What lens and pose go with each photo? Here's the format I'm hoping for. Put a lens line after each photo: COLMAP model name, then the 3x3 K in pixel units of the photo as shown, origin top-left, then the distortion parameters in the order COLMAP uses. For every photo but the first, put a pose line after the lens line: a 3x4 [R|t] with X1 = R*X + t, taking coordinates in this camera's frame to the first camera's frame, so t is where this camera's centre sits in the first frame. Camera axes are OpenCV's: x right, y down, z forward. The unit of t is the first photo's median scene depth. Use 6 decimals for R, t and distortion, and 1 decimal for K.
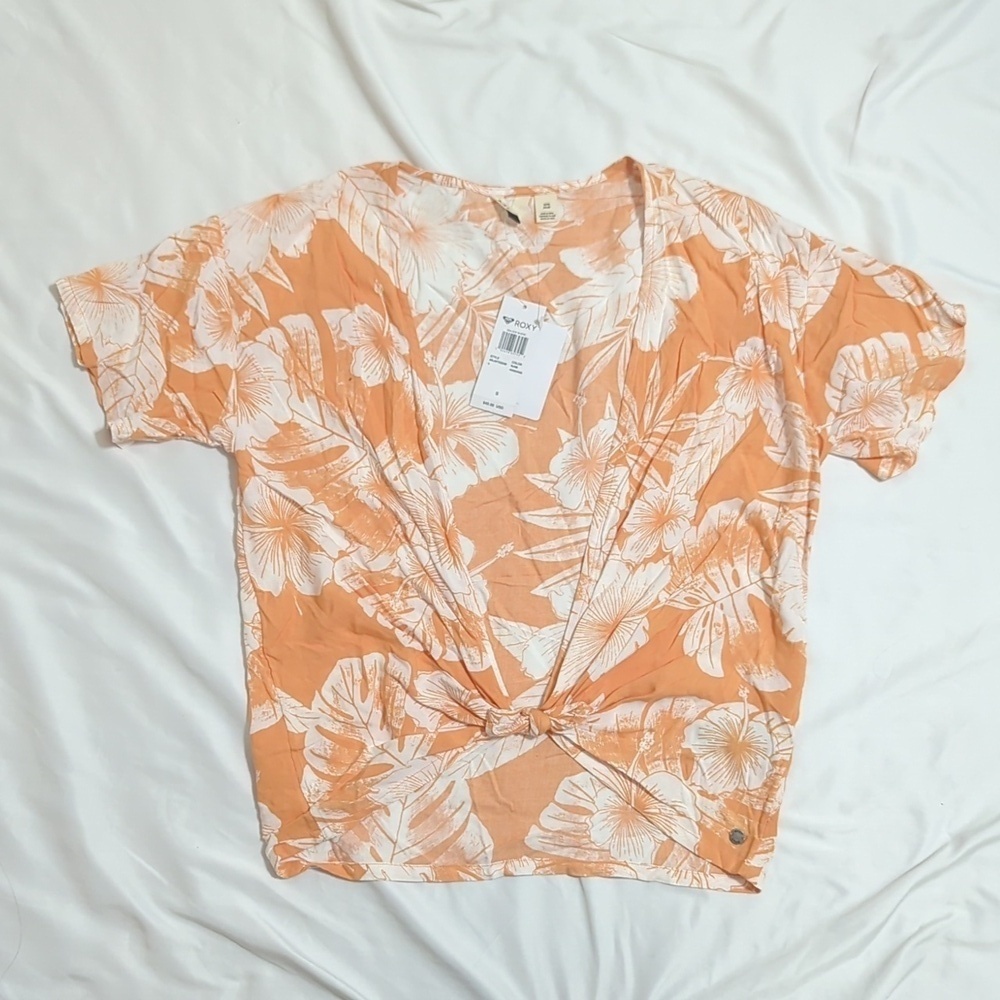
lens RADIAL K [[1641.0, 0, 500.0], [0, 1641.0, 500.0], [0, 0, 1]] dist [0.215093, -1.016646]
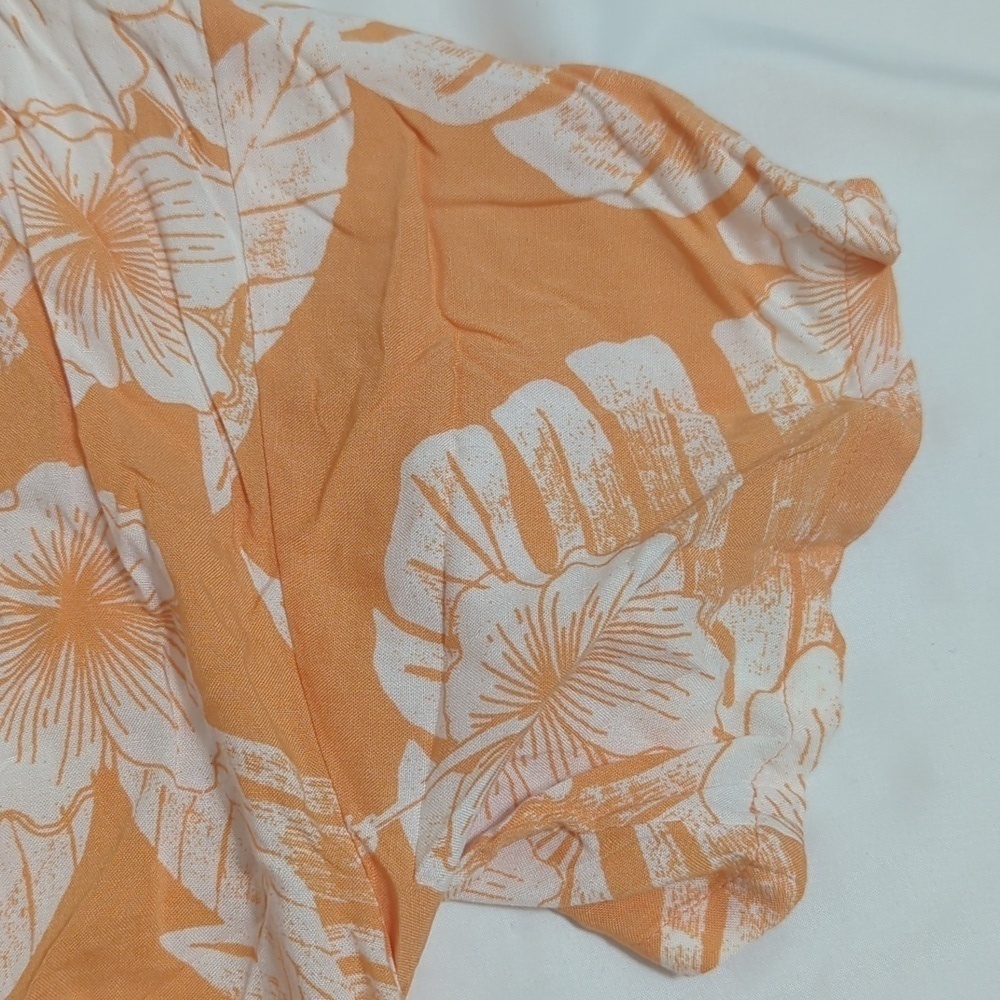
lens RADIAL K [[1641.0, 0, 500.0], [0, 1641.0, 500.0], [0, 0, 1]] dist [0.215093, -1.016646]
pose [[0.977542, -0.189588, 0.092026, 0.194933], [0.186923, 0.981684, 0.036842, -0.090595], [-0.097325, -0.018813, 0.995075, 0.763060]]
